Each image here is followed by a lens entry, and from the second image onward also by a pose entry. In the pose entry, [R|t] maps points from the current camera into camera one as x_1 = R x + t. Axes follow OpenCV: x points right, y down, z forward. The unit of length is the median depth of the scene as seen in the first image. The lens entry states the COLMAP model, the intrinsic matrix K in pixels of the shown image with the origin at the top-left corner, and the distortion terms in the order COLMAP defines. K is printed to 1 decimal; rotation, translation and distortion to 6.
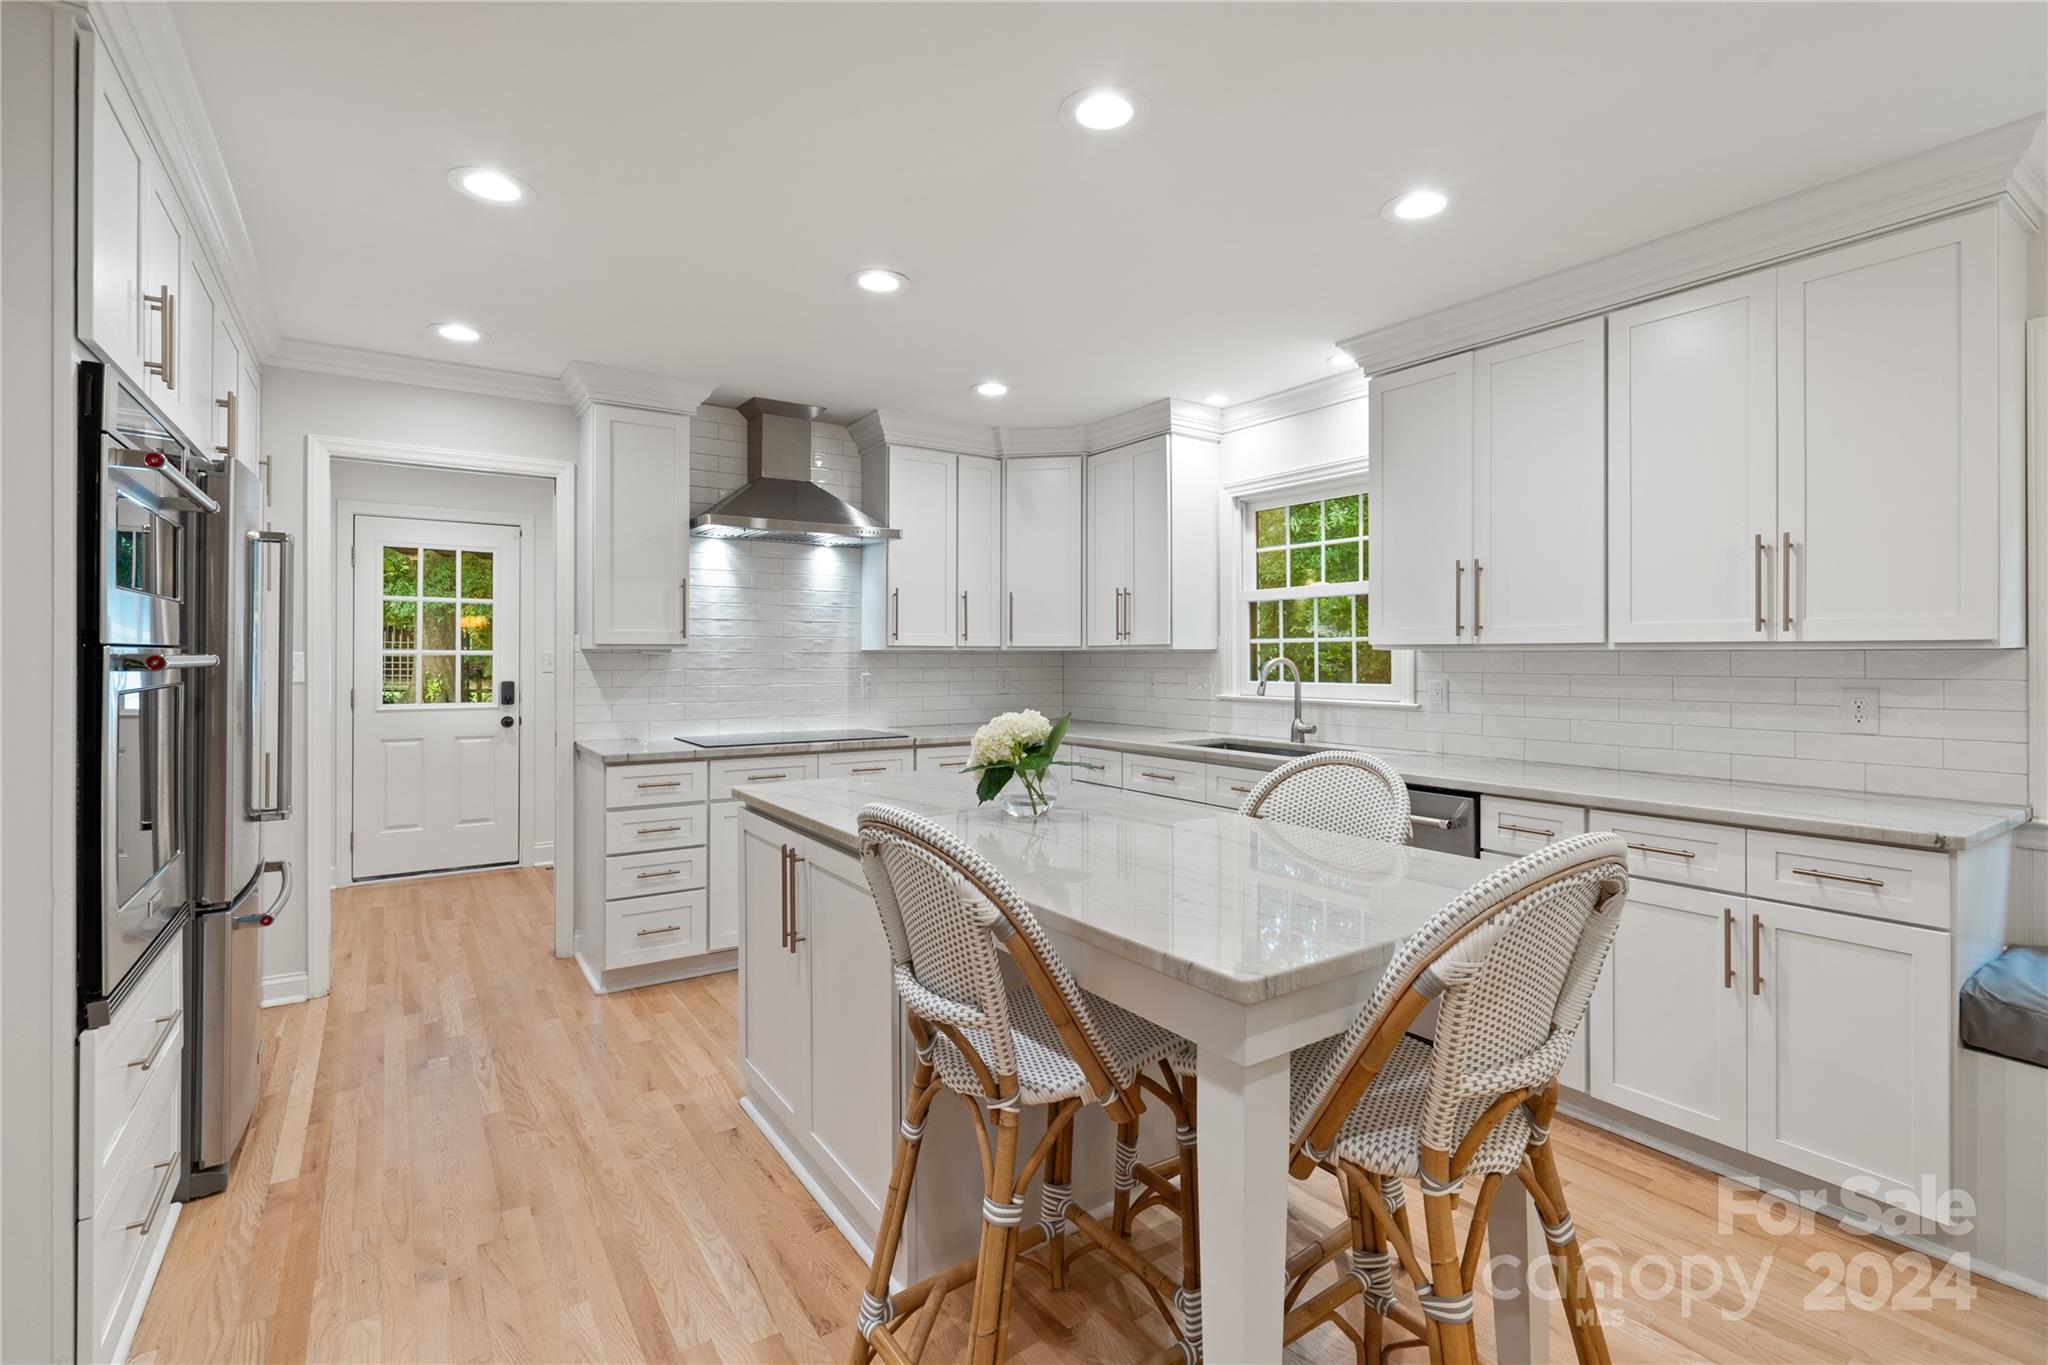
lens RADIAL K [[941.8, 0, 1036.6], [0, 941.8, 662.4], [0, 0, 1]] dist [-0.008799, 0.003178]
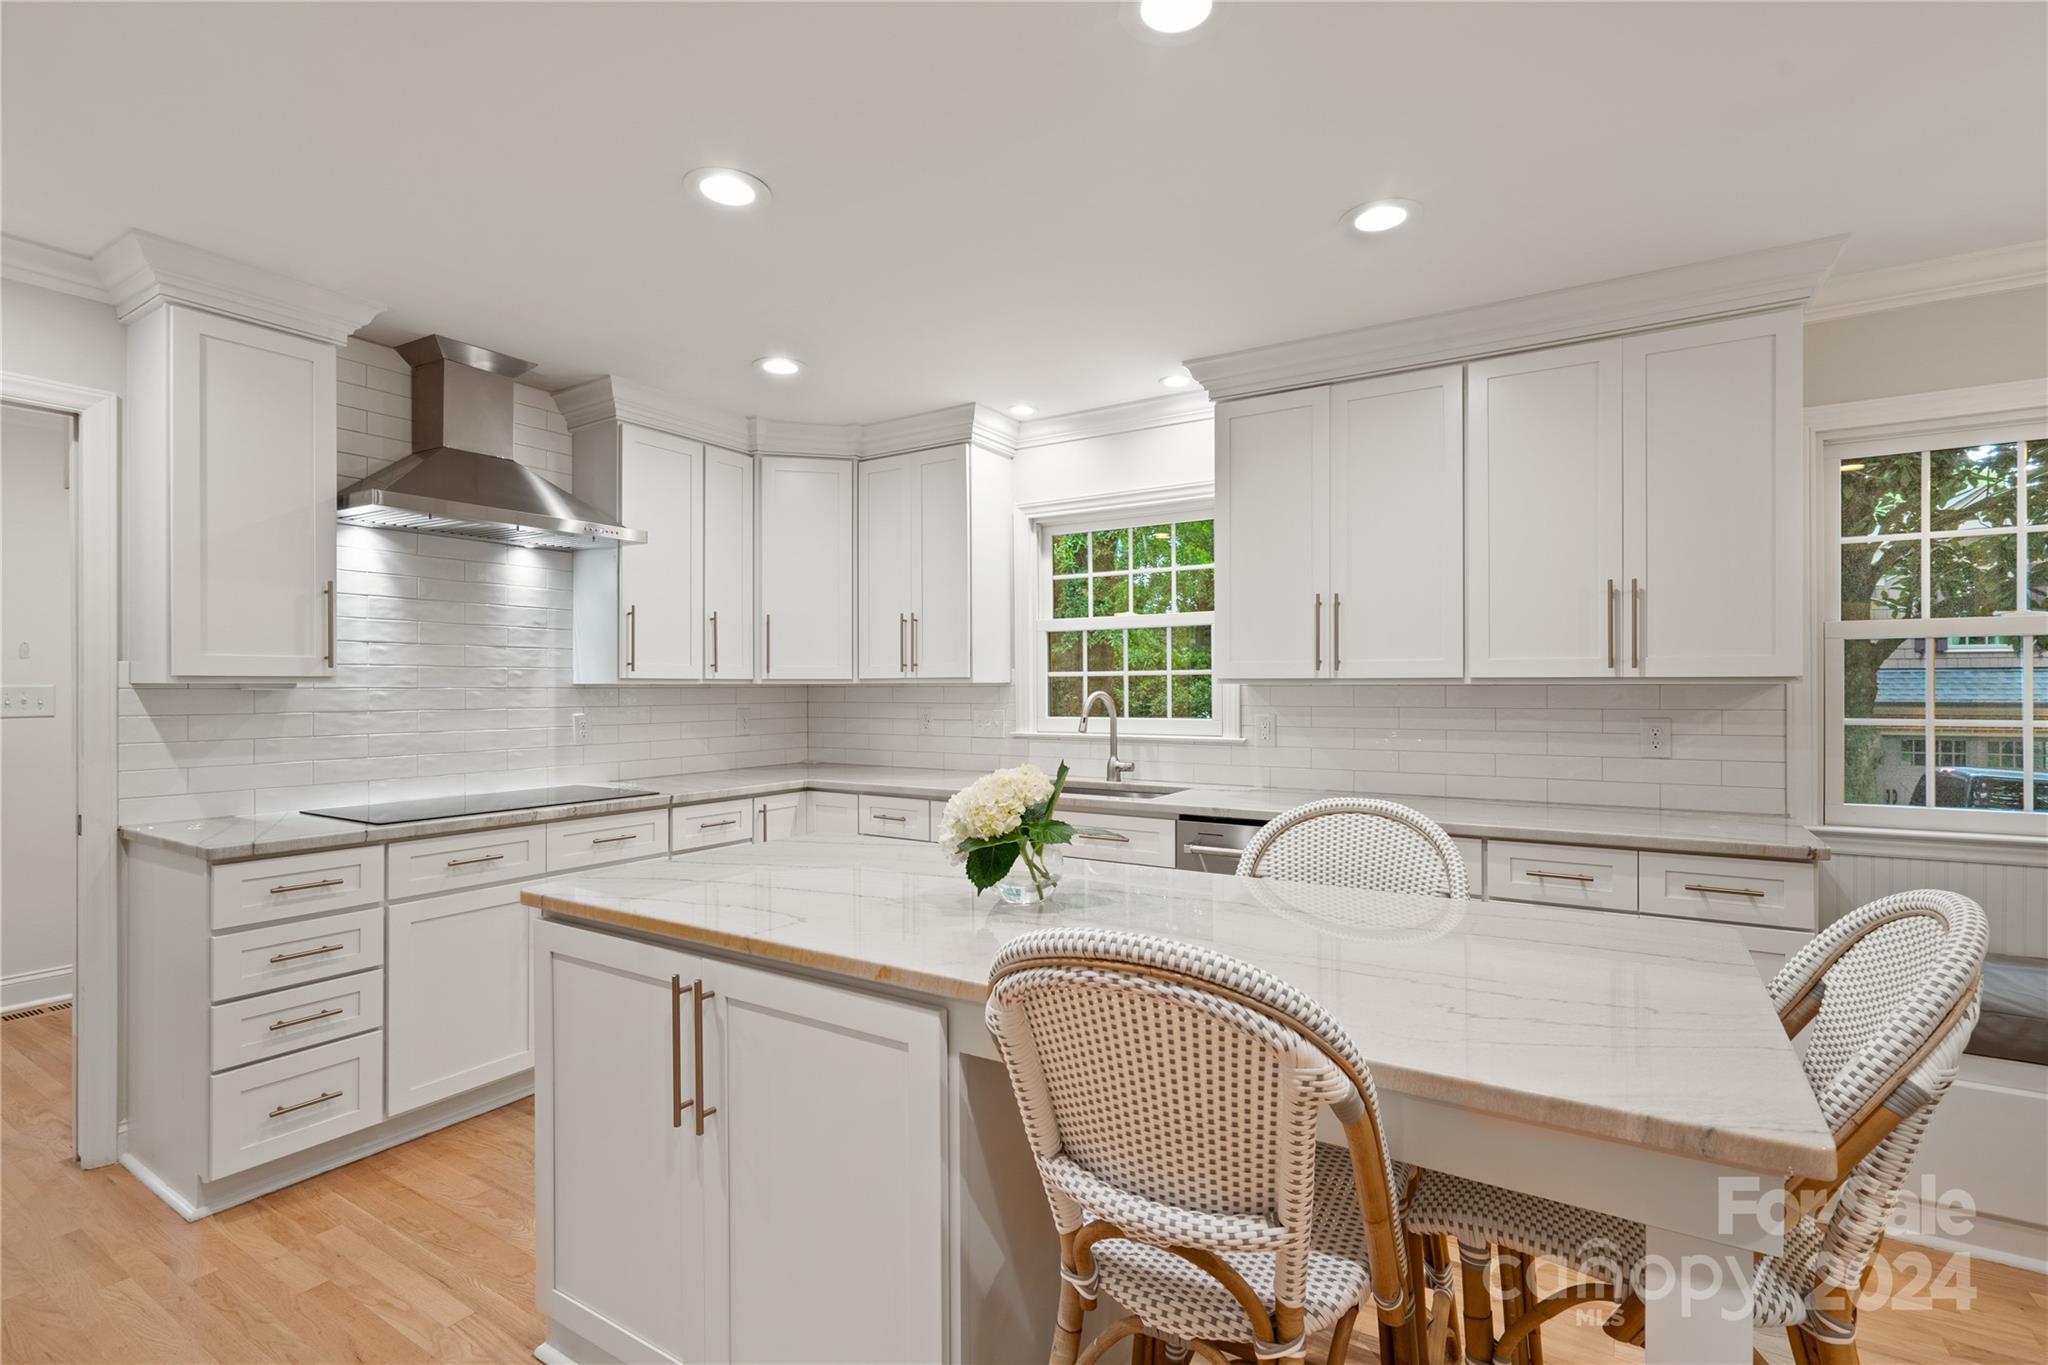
lens RADIAL K [[941.8, 0, 1024.8], [0, 941.8, 689.9], [0, 0, 1]] dist [-0.008799, 0.003178]
pose [[0.916218, -0.003808, 0.400662, -0.190401], [0.004994, 0.999986, -0.001916, -0.005653], [-0.400649, 0.003757, 0.916224, 0.172898]]
